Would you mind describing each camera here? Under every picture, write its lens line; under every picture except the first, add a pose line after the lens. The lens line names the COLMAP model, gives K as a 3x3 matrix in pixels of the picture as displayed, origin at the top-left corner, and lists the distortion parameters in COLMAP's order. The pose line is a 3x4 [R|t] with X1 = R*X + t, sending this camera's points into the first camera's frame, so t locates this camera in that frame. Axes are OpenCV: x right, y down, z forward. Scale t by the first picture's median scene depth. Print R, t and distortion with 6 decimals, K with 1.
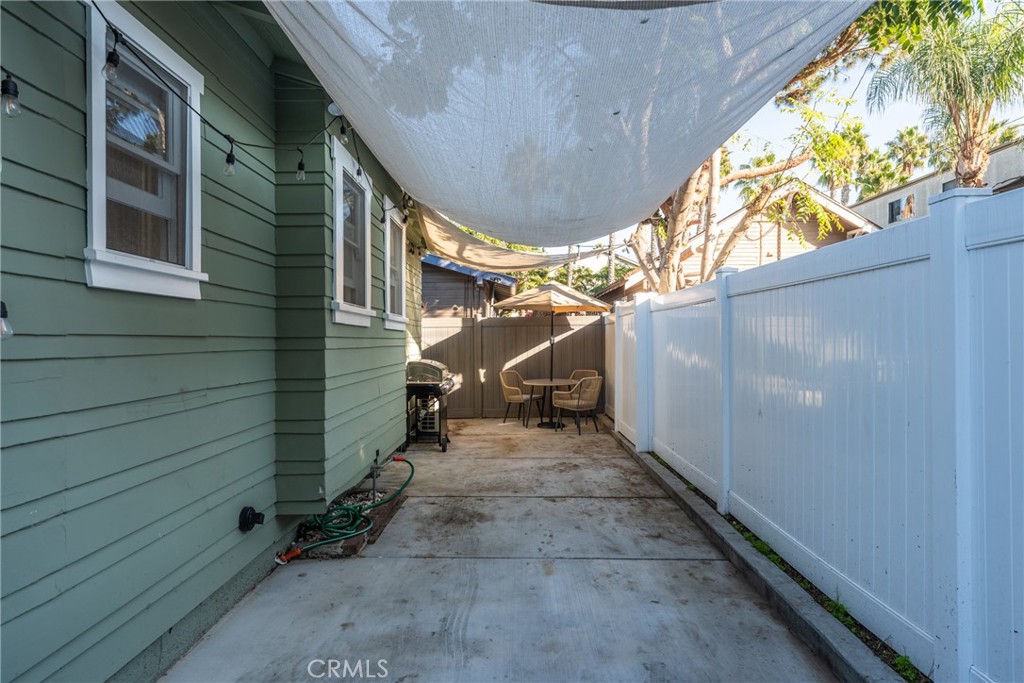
lens RADIAL K [[575.1, 0, 512.0], [0, 575.1, 341.5], [0, 0, 1]] dist [-0.000443, -0.000565]
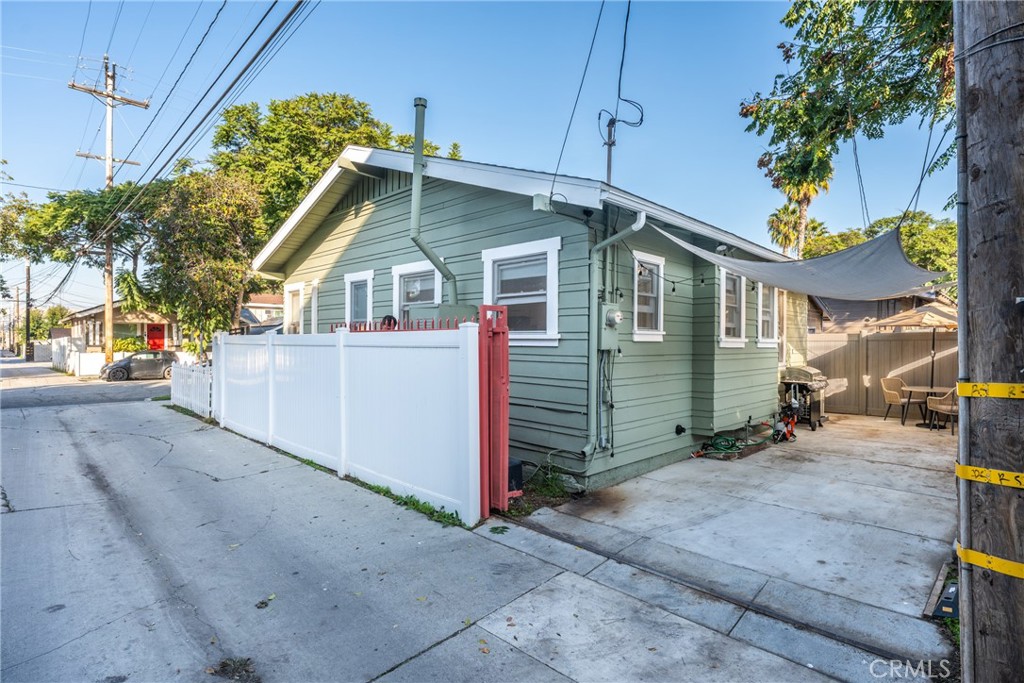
lens RADIAL K [[510.8, 0, 512.0], [0, 510.8, 341.5], [0, 0, 1]] dist [0.000398, 0.000363]
pose [[0.722599, 0.006239, -0.691239, 0.446896], [-0.009658, 0.999953, -0.001071, -0.046343], [0.691200, 0.007450, 0.722625, -0.903090]]
